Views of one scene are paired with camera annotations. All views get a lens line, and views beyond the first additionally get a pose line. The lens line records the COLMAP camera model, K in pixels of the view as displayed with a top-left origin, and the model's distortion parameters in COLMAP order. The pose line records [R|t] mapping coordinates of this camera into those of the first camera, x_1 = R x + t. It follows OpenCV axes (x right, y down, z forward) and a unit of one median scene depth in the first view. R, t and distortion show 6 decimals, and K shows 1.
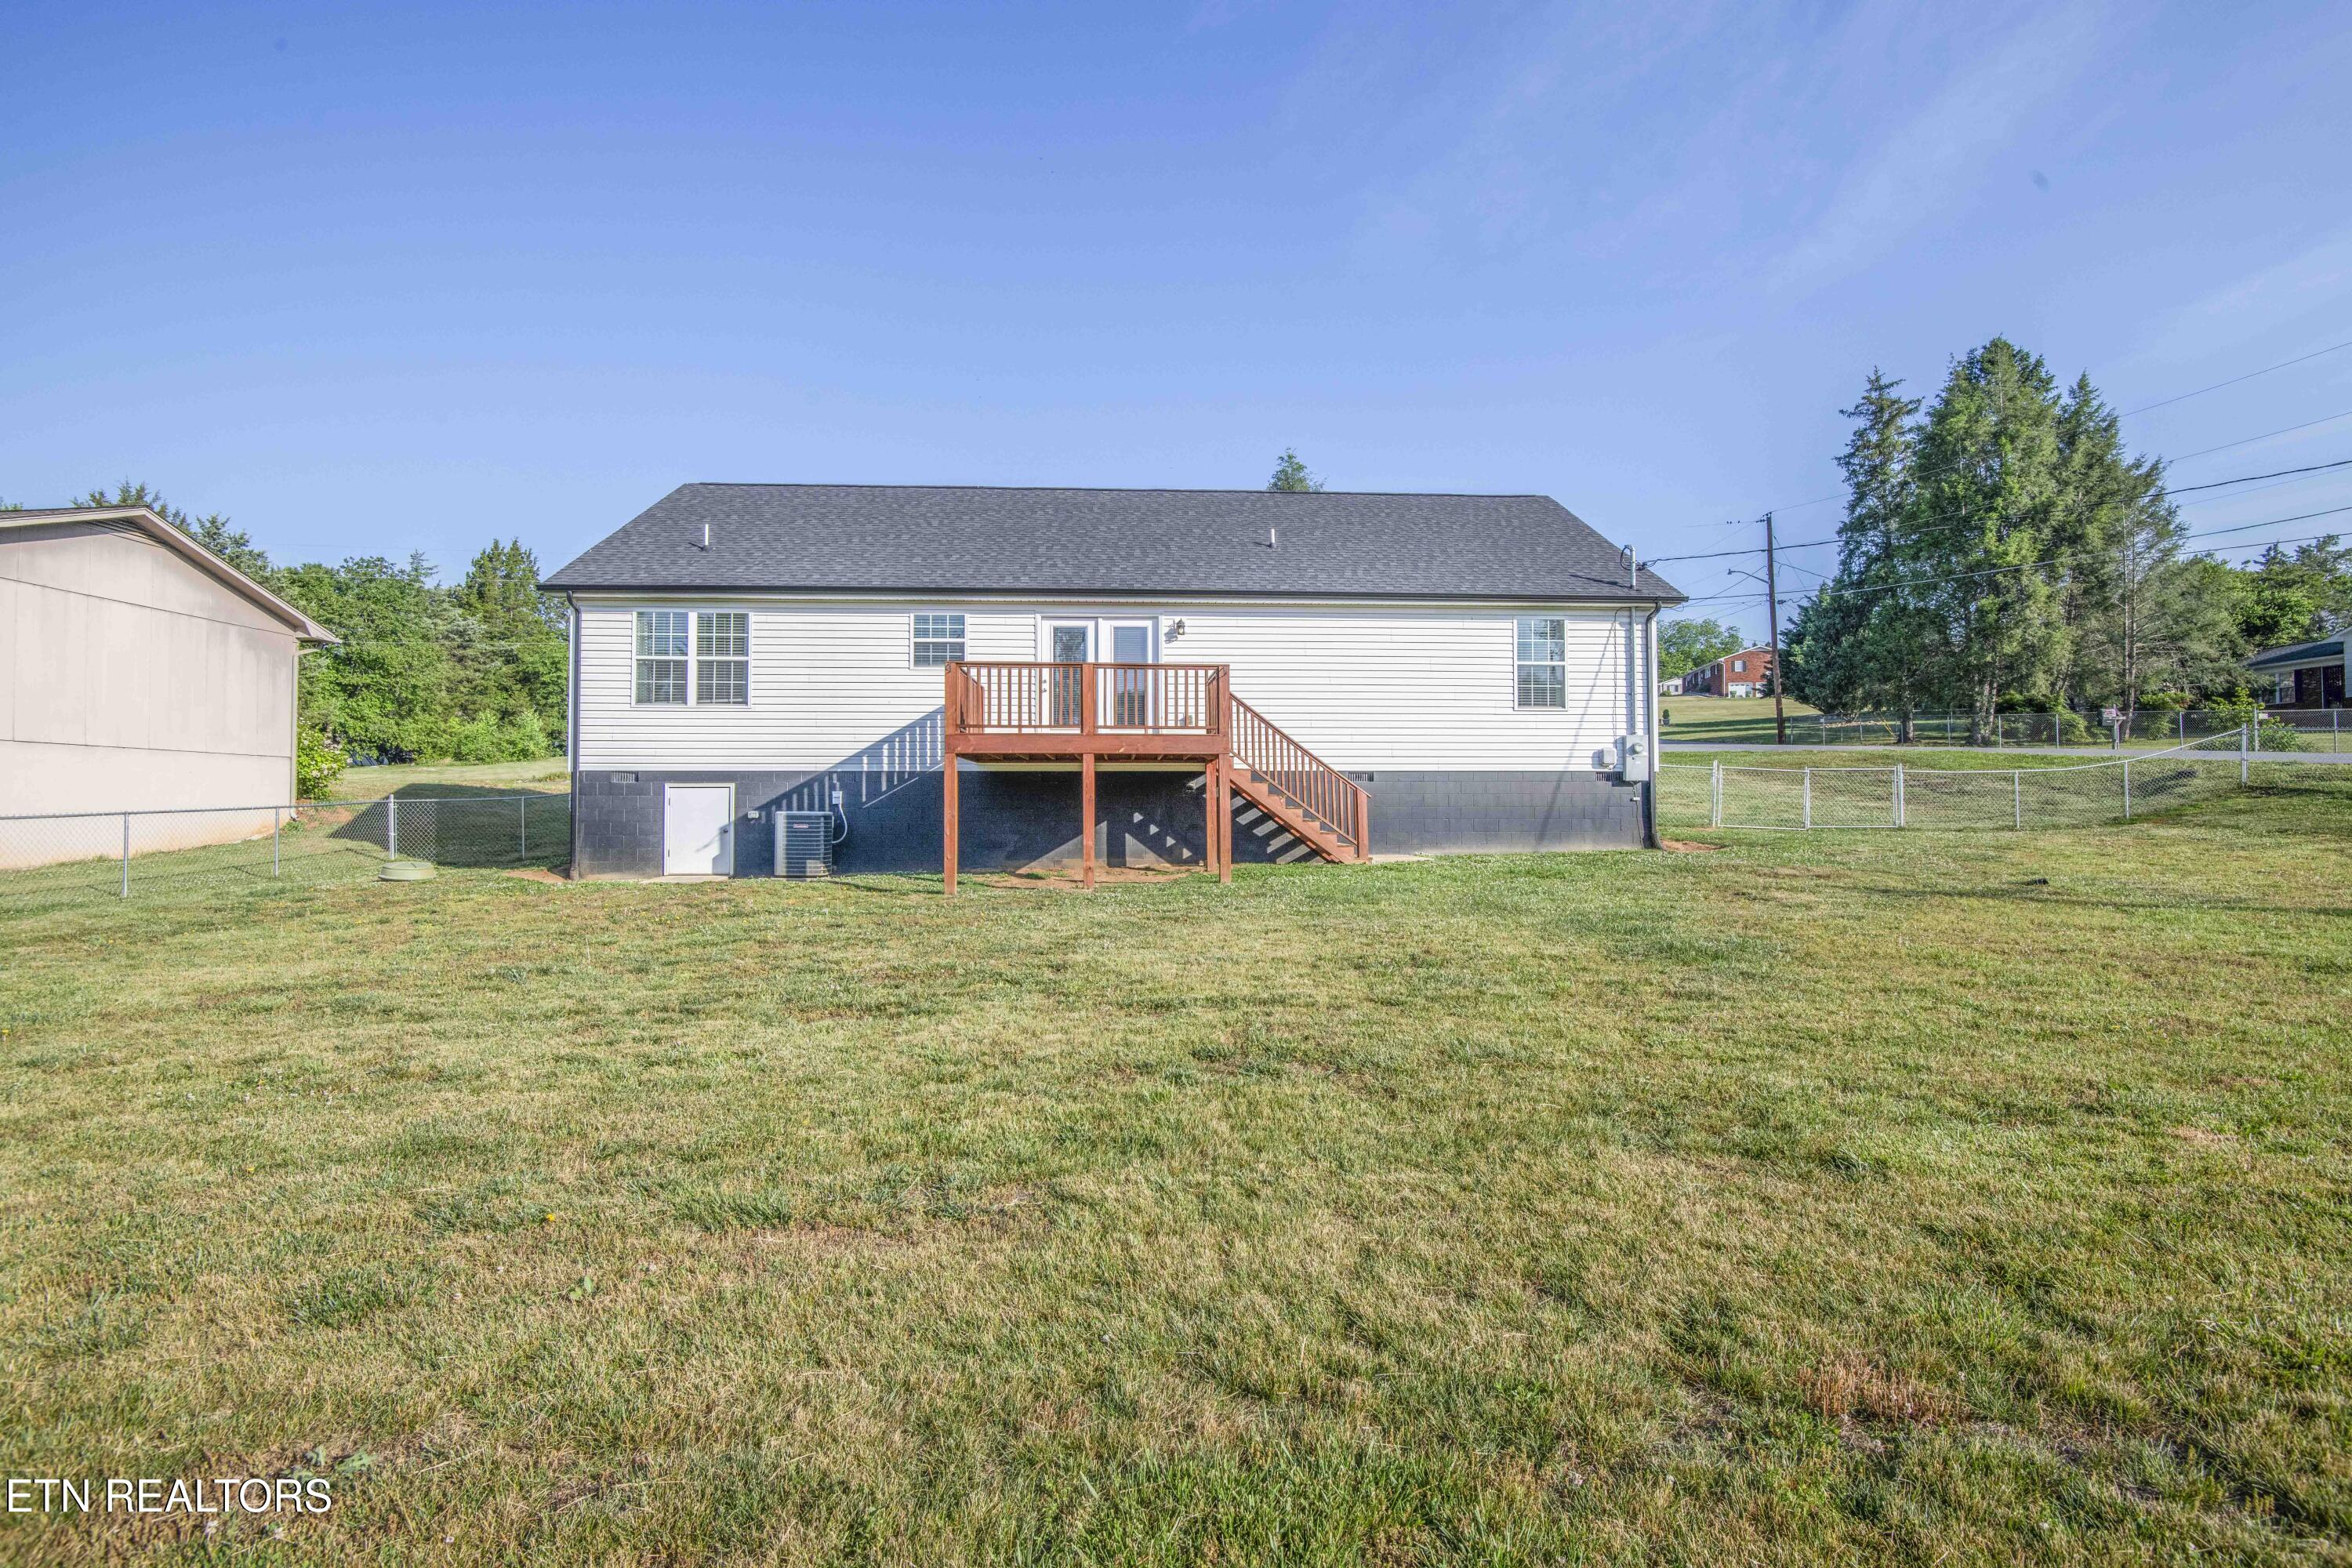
lens RADIAL K [[1077.3, 0, 1176.0], [0, 1077.3, 784.0], [0, 0, 1]] dist [-0.013819, -0.018290]
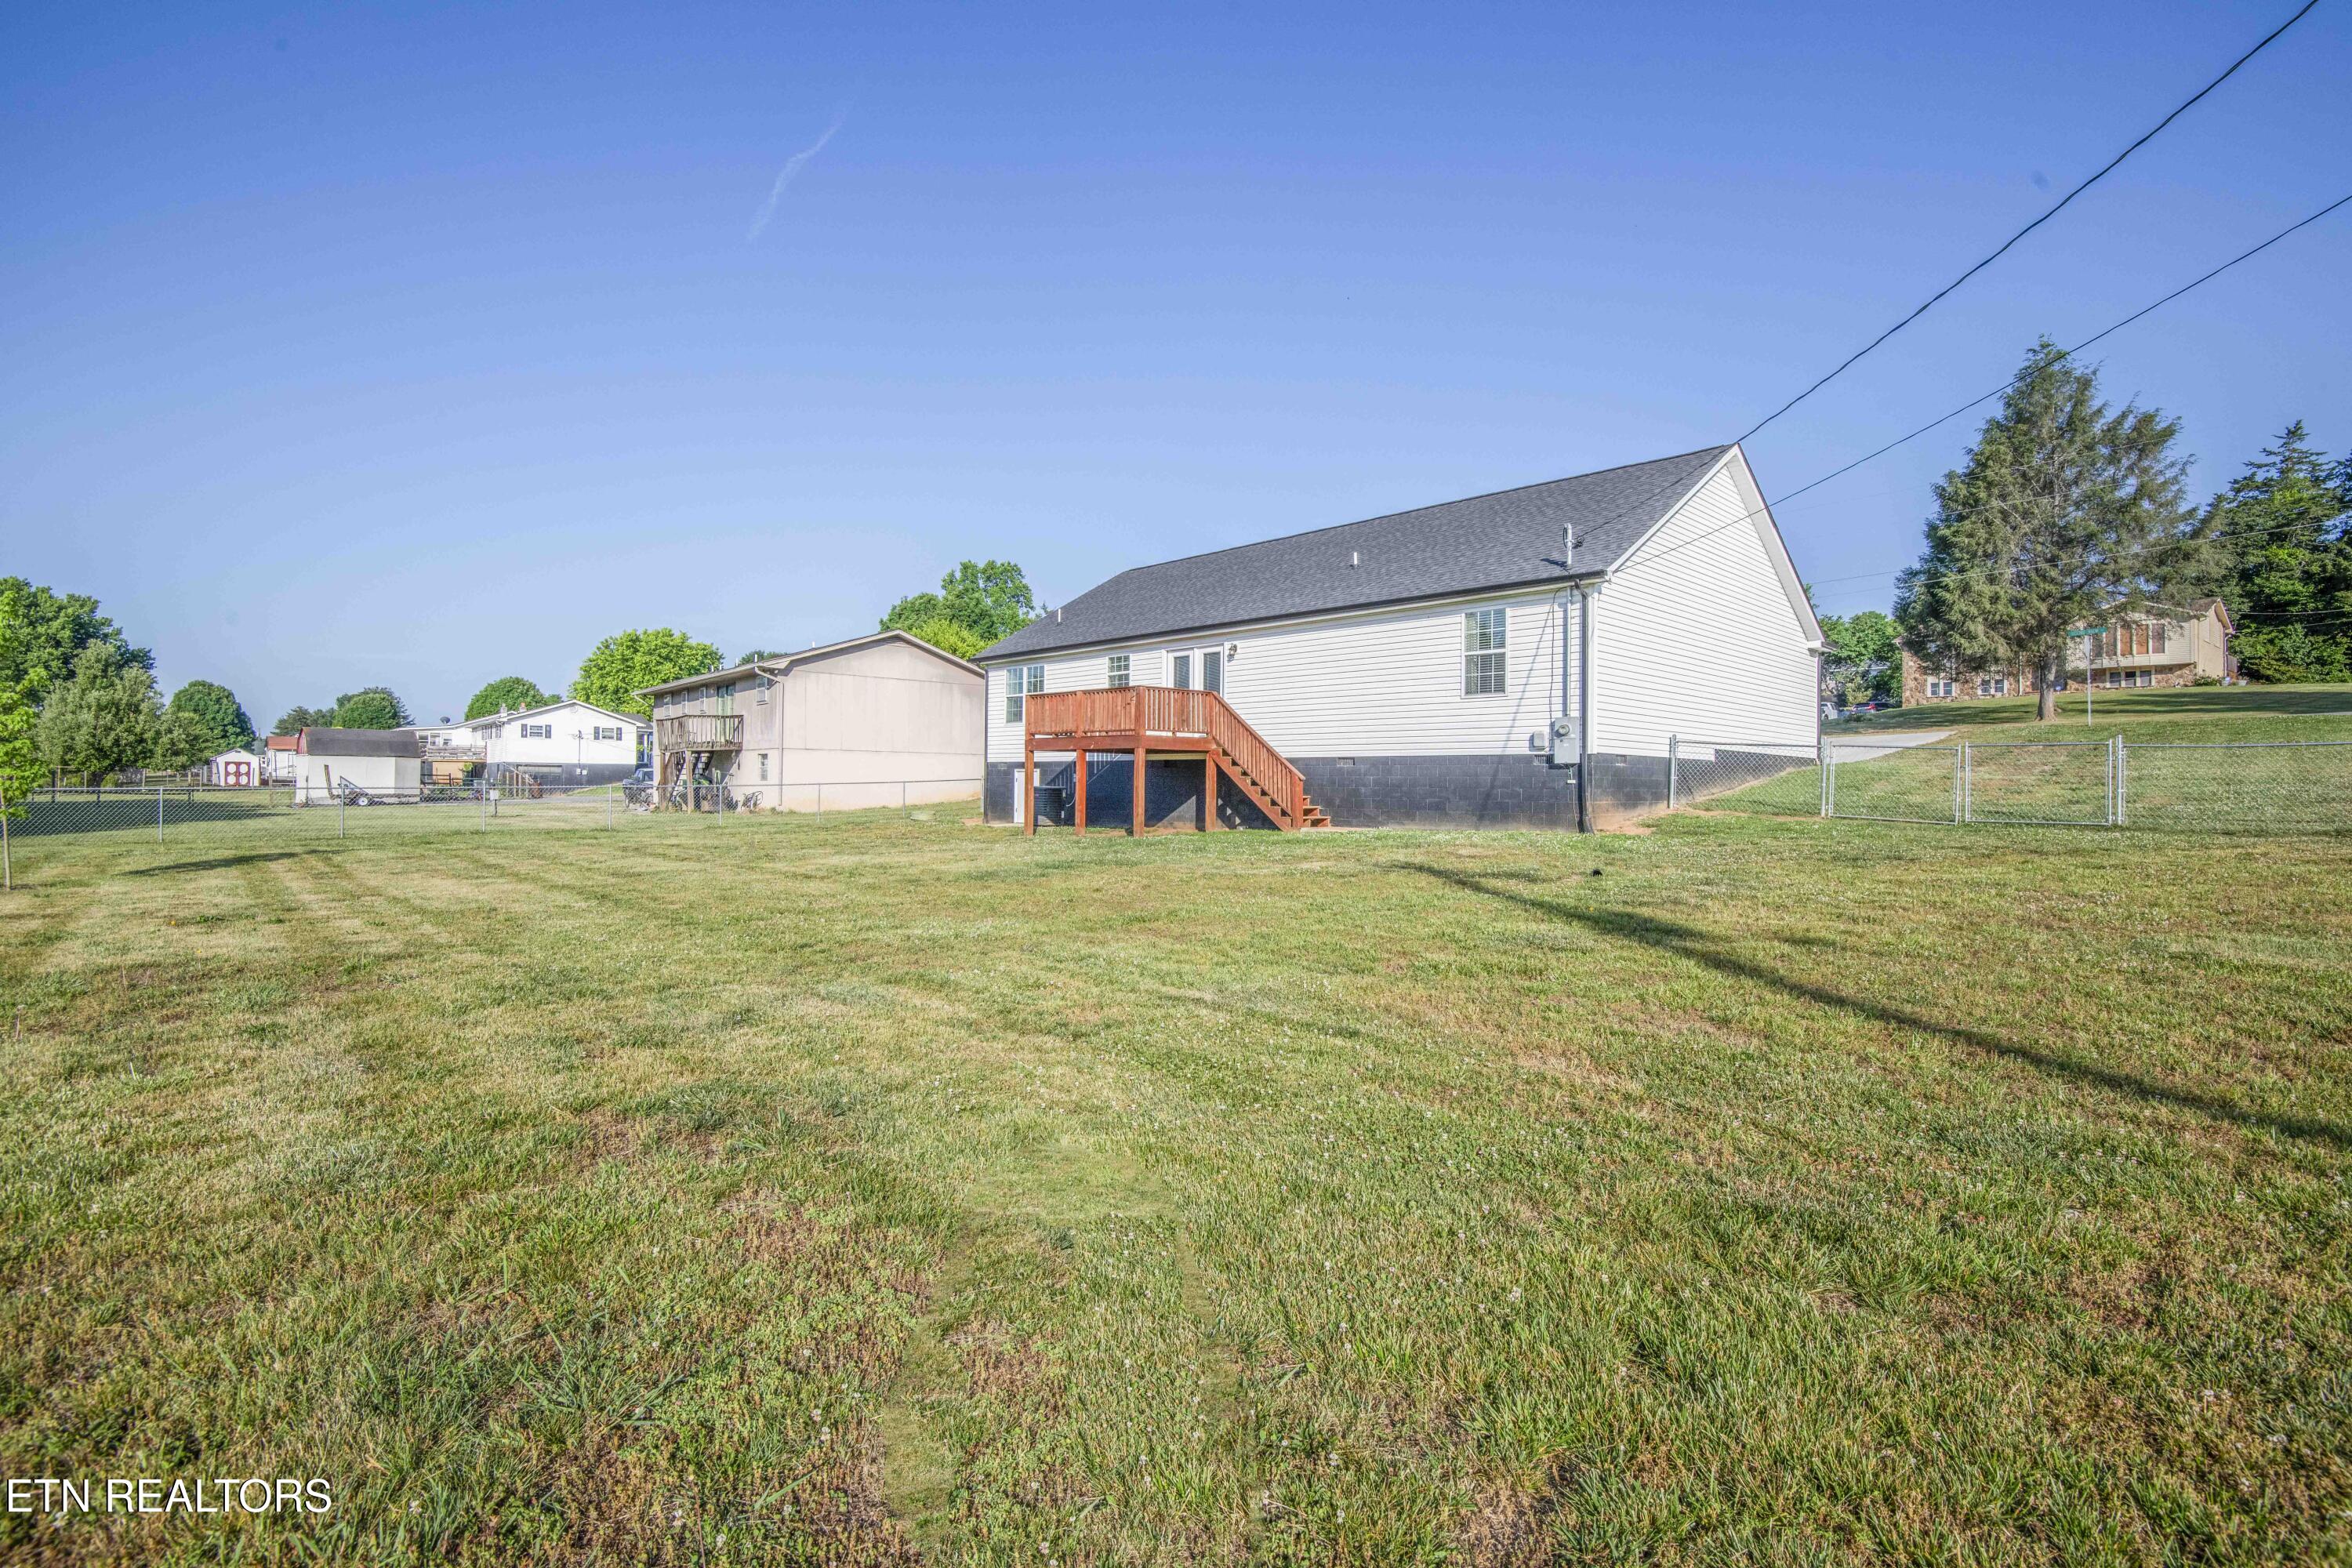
lens RADIAL K [[1088.4, 0, 1182.1], [0, 1088.4, 781.8], [0, 0, 1]] dist [-0.014606, -0.017709]
pose [[0.638331, 0.007162, -0.769729, 0.968773], [0.007611, 0.999849, 0.015615, -0.004695], [0.769725, -0.015826, 0.638180, 0.092688]]
